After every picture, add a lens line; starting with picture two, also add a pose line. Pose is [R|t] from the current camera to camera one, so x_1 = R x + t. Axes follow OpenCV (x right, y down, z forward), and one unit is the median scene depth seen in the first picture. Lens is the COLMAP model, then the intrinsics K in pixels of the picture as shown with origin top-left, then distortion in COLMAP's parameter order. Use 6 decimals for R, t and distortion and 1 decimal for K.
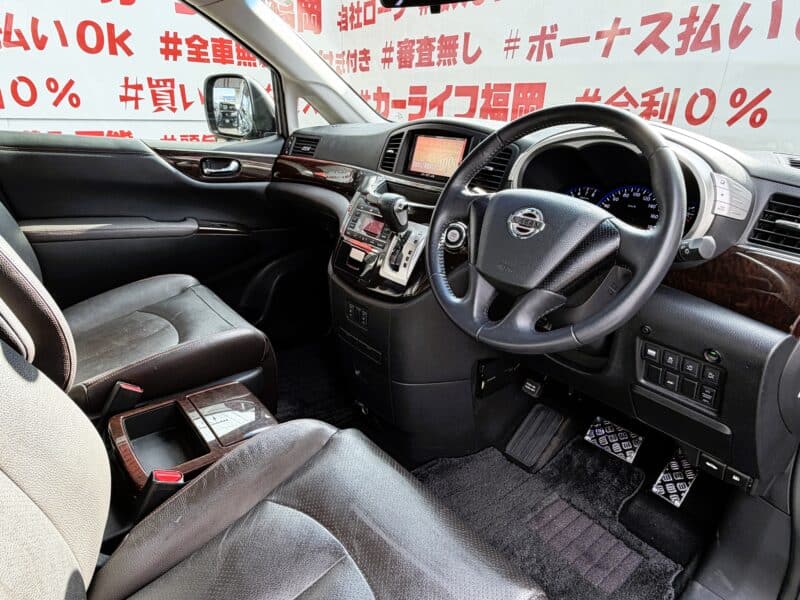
lens RADIAL K [[477.2, 0, 400.0], [0, 477.2, 300.0], [0, 0, 1]] dist [0.002084, 0.000856]
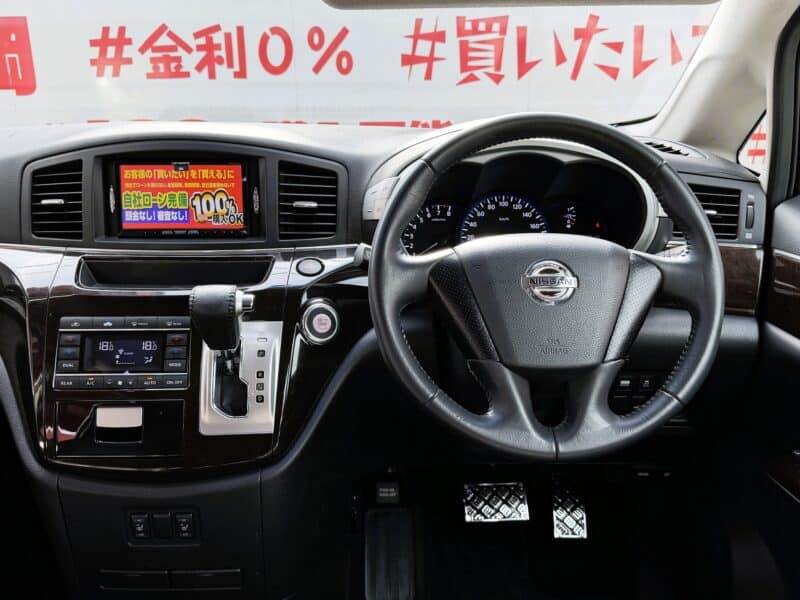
lens RADIAL K [[735.3, 0, 400.0], [0, 735.3, 300.0], [0, 0, 1]] dist [0.093025, -0.006354]
pose [[0.626912, -0.292320, 0.722171, -0.447202], [0.313401, 0.943258, 0.109750, -0.210943], [-0.713275, 0.157525, 0.682953, 0.251005]]
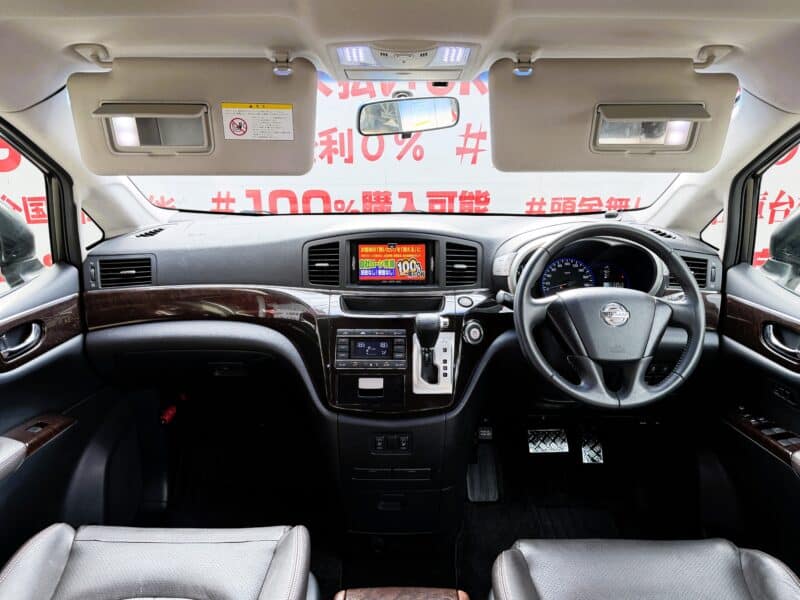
lens RADIAL K [[560.0, 0, 400.0], [0, 560.0, 300.0], [0, 0, 1]] dist [0.060524, -0.003234]
pose [[0.639508, -0.280986, 0.715595, -0.813616], [0.307429, 0.946618, 0.096958, -0.347922], [-0.704639, 0.157989, 0.691754, 0.190288]]
